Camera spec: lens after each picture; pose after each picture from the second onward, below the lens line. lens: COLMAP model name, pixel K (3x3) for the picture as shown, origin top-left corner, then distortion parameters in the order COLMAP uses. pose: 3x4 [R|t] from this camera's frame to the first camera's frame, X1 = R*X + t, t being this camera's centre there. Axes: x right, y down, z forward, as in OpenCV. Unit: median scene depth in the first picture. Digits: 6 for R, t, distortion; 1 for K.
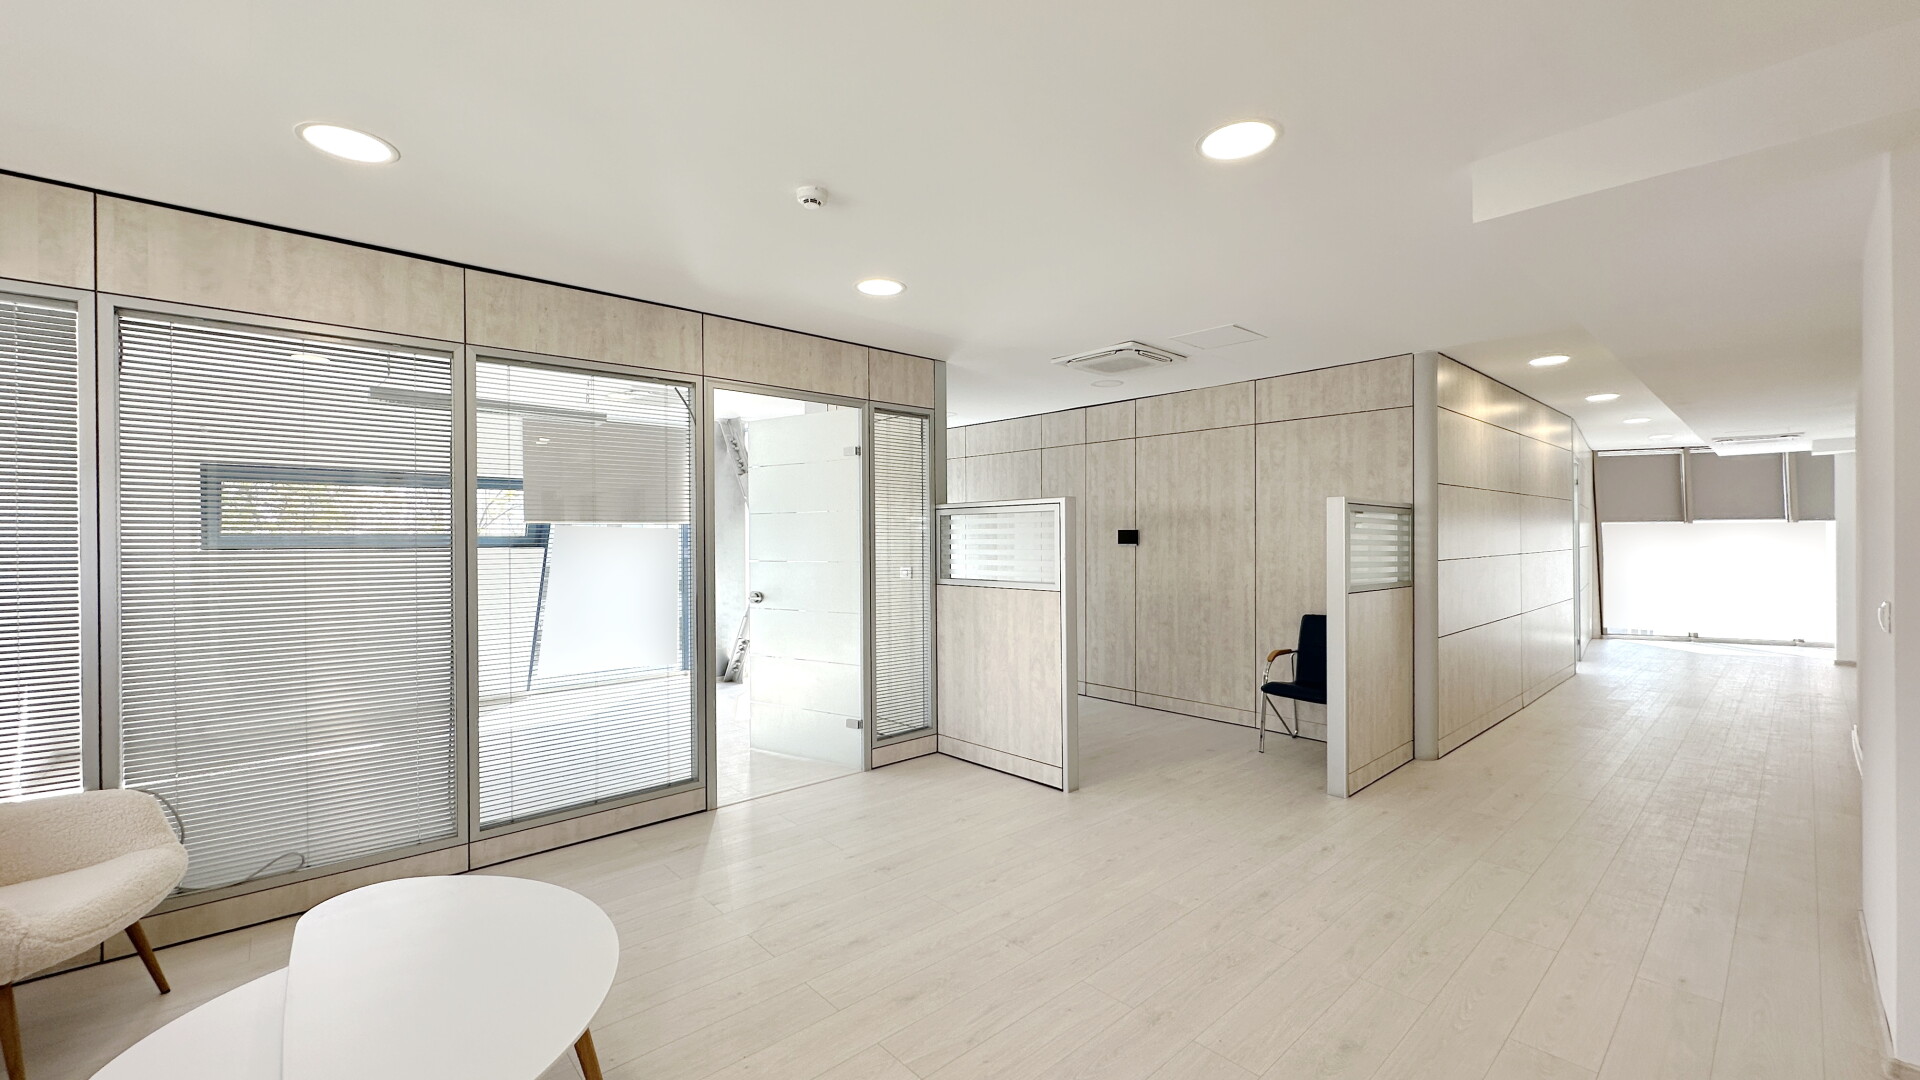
lens RADIAL K [[803.0, 0, 960.0], [0, 803.0, 540.0], [0, 0, 1]] dist [0.000005, 0.000015]
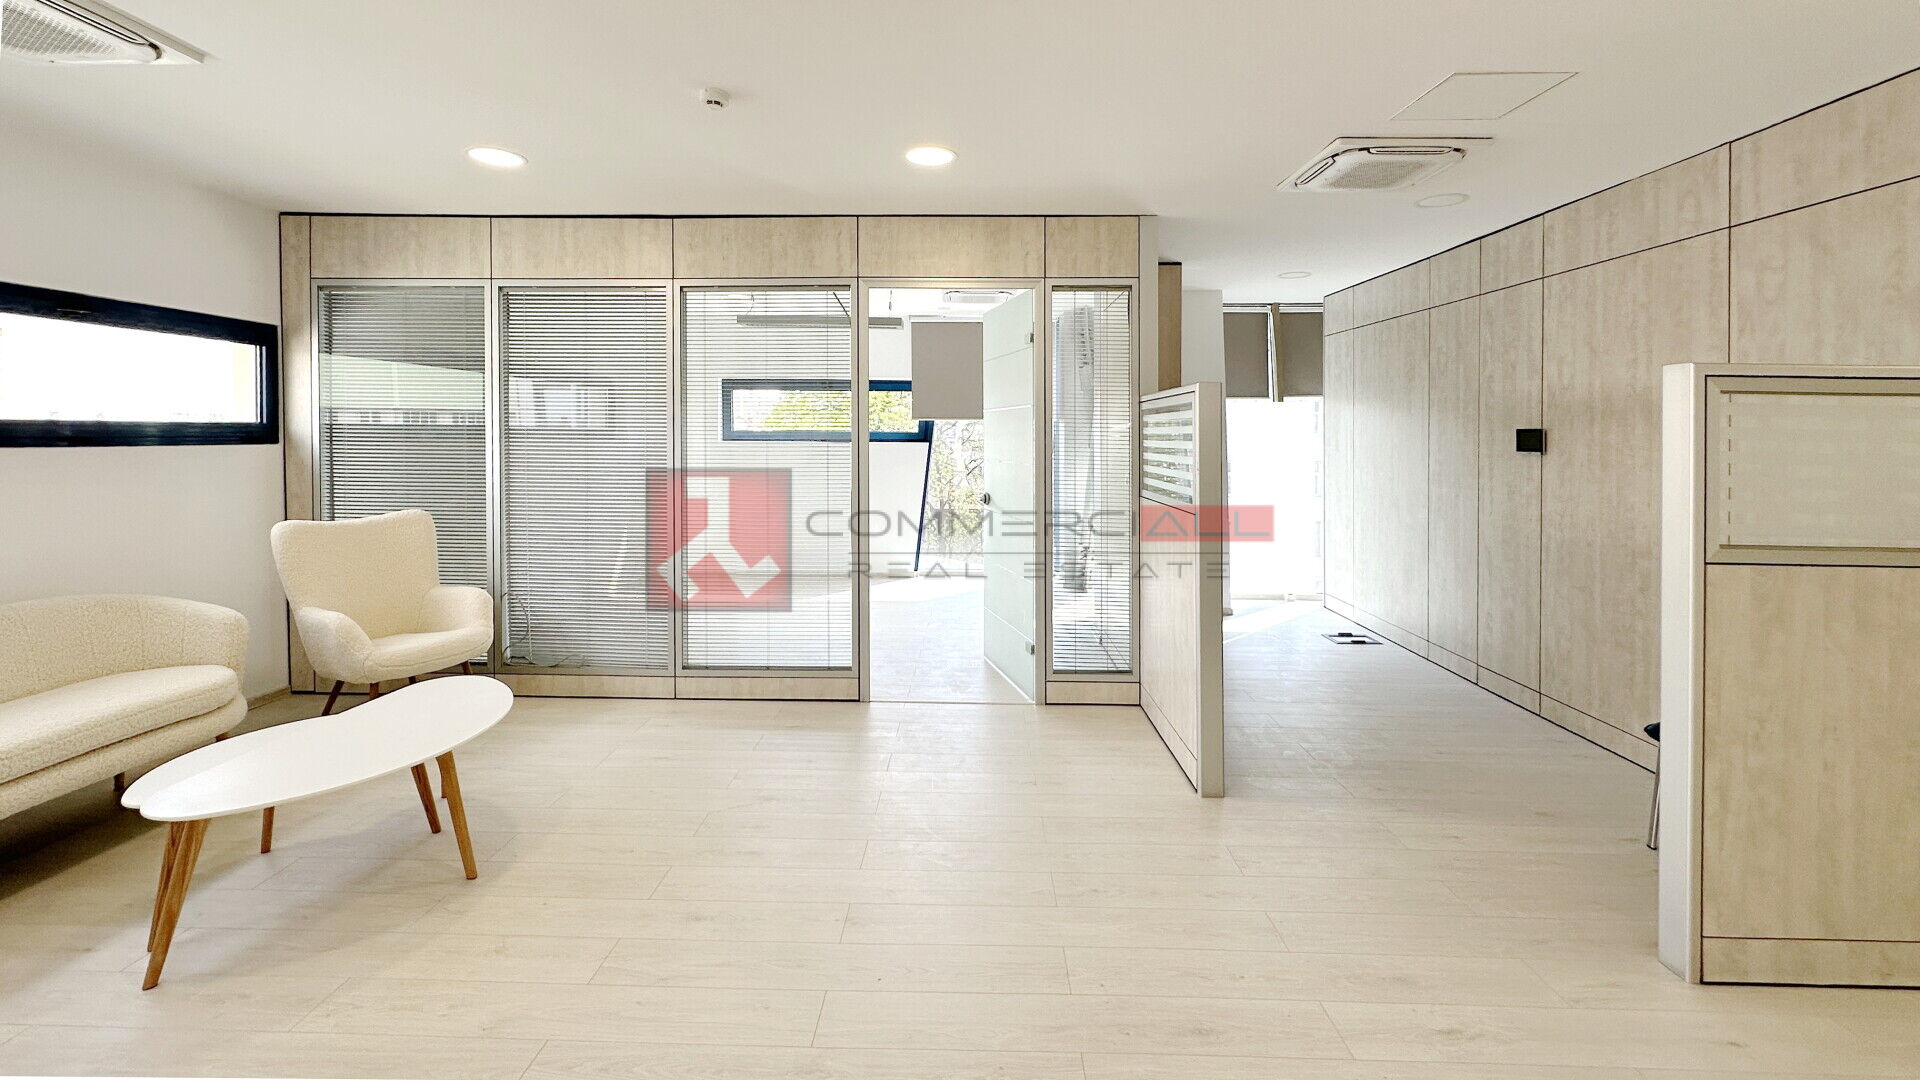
lens RADIAL K [[865.3, 0, 950.8], [0, 865.3, 445.8], [0, 0, 1]] dist [0.000114, 0.000076]
pose [[0.689074, 0.018385, -0.724458, 0.408443], [-0.010509, 0.999827, 0.015377, -0.005693], [0.724615, -0.002983, 0.689148, 0.235376]]
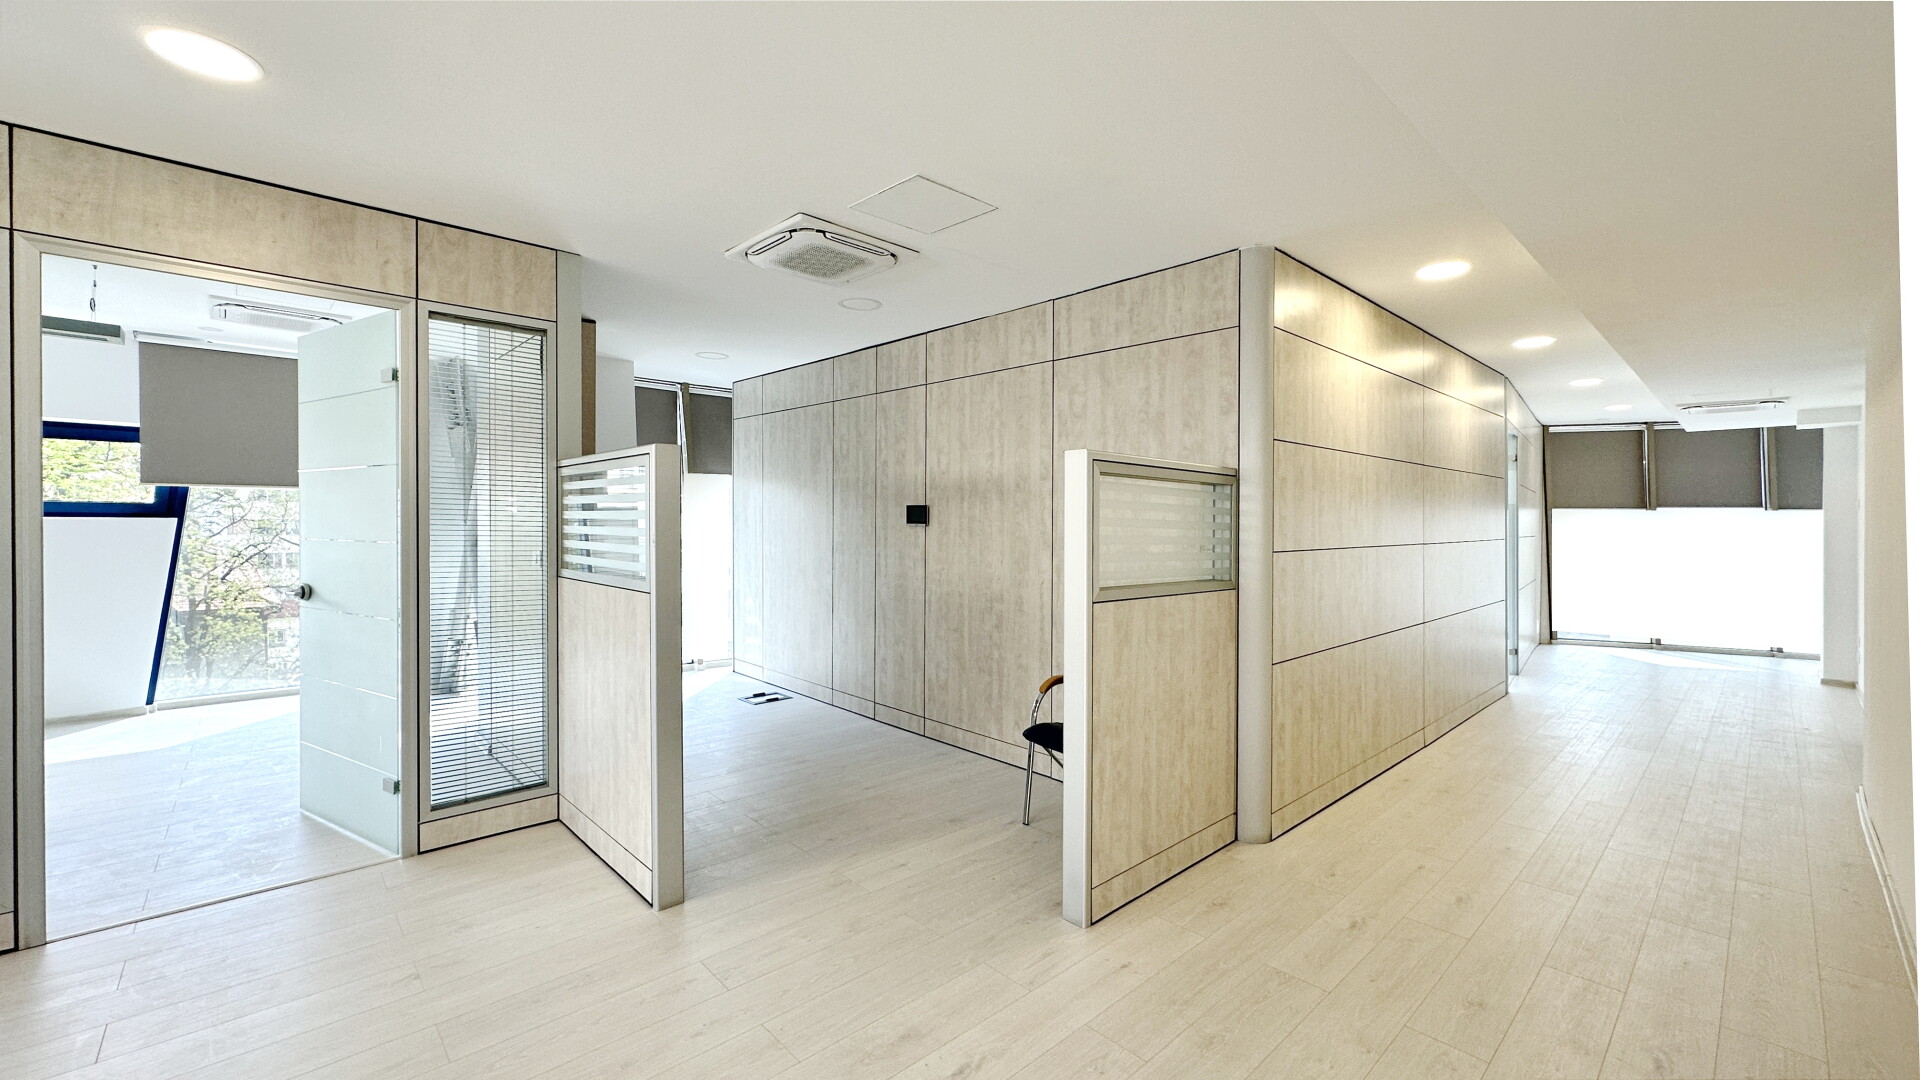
lens RADIAL K [[745.3, 0, 1011.0], [0, 745.3, 523.7], [0, 0, 1]] dist [-0.000135, 0.000078]
pose [[0.999776, 0.014464, 0.015461, 0.306071], [-0.014465, 0.999895, -0.000054, 0.003702], [-0.015460, -0.000170, 0.999880, 0.311259]]
